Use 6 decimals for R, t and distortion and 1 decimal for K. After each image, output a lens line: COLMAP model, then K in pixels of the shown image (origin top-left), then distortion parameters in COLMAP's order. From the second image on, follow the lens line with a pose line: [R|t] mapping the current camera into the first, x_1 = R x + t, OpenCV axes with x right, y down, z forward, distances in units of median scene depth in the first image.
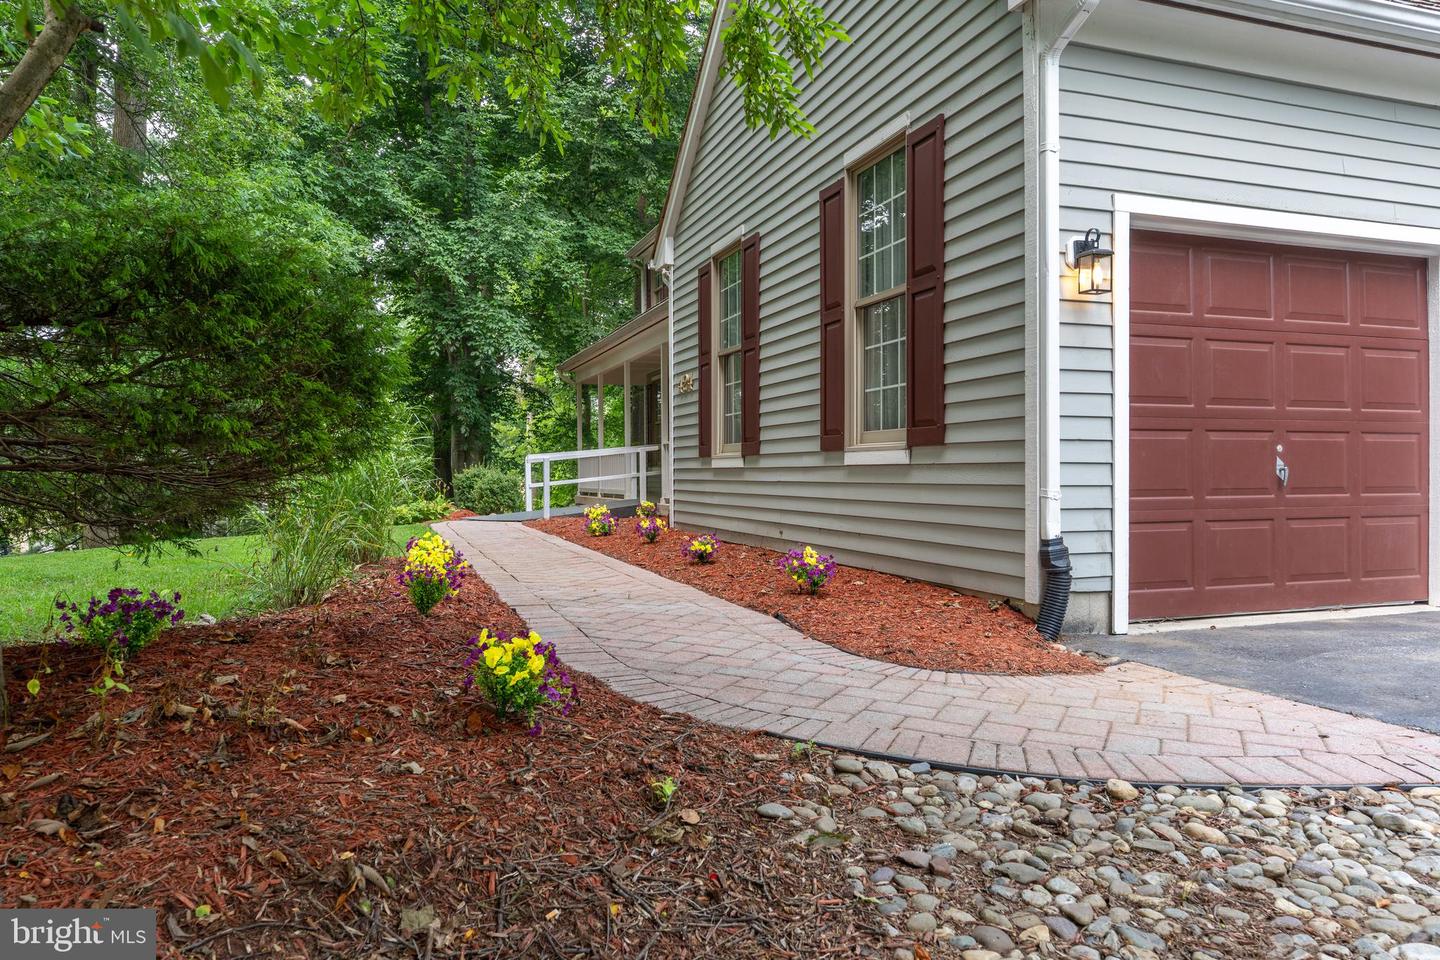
lens RADIAL K [[980.7, 0, 720.0], [0, 980.7, 481.8], [0, 0, 1]] dist [0.008206, 0.001003]
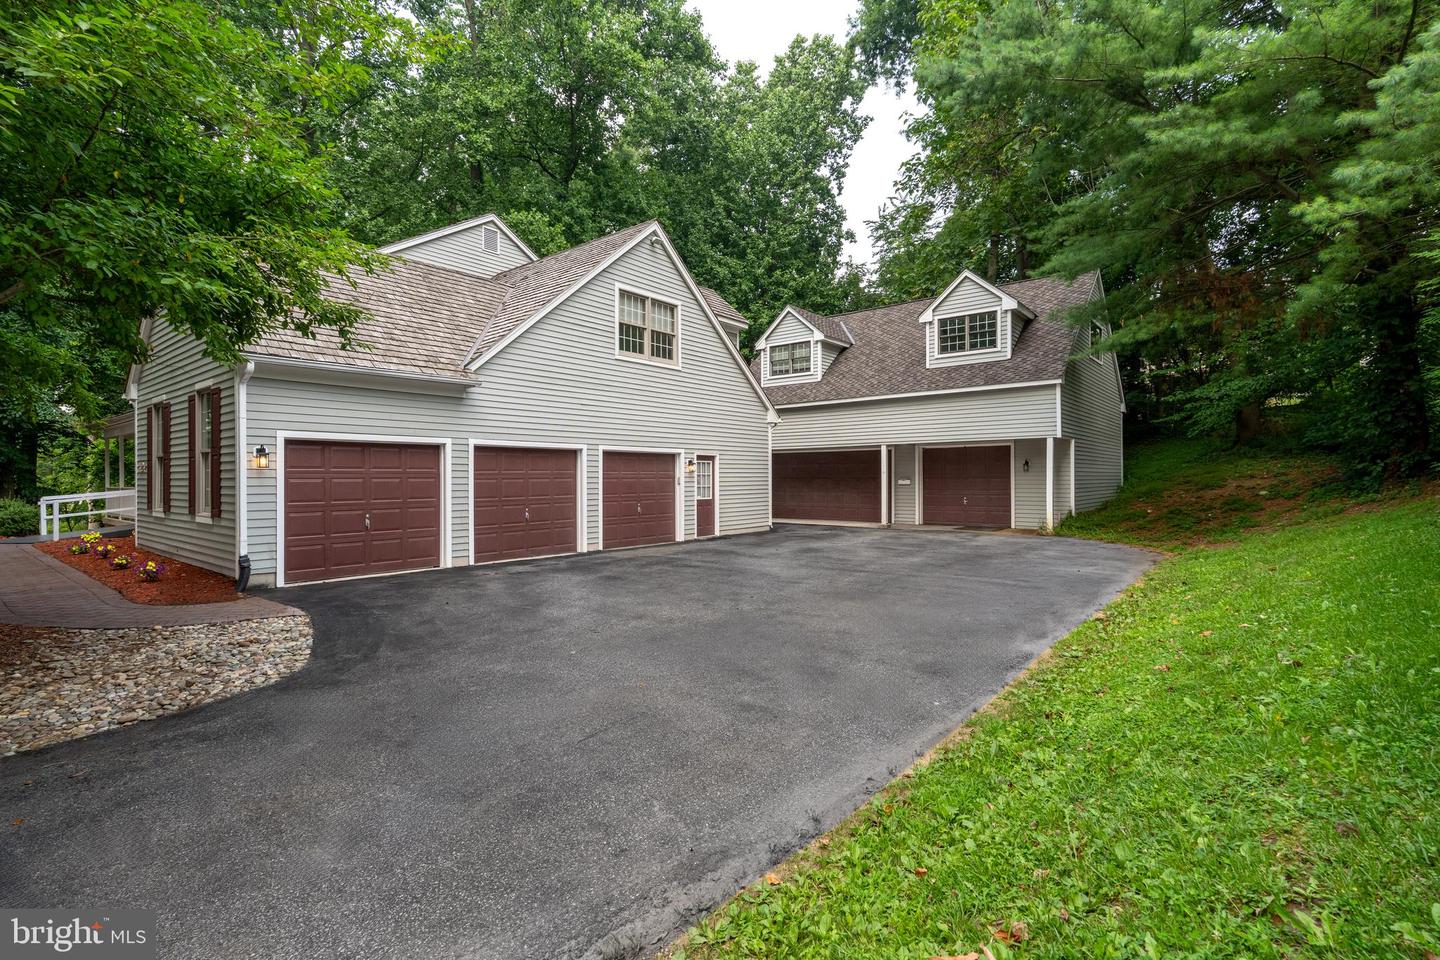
lens RADIAL K [[664.6, 0, 719.6], [0, 664.6, 469.2], [0, 0, 1]] dist [-0.000072, 0.000032]
pose [[0.850993, 0.007329, 0.525127, 0.363525], [0.006268, 0.999690, -0.024110, -0.096693], [-0.525140, 0.023809, 0.850683, -0.962147]]
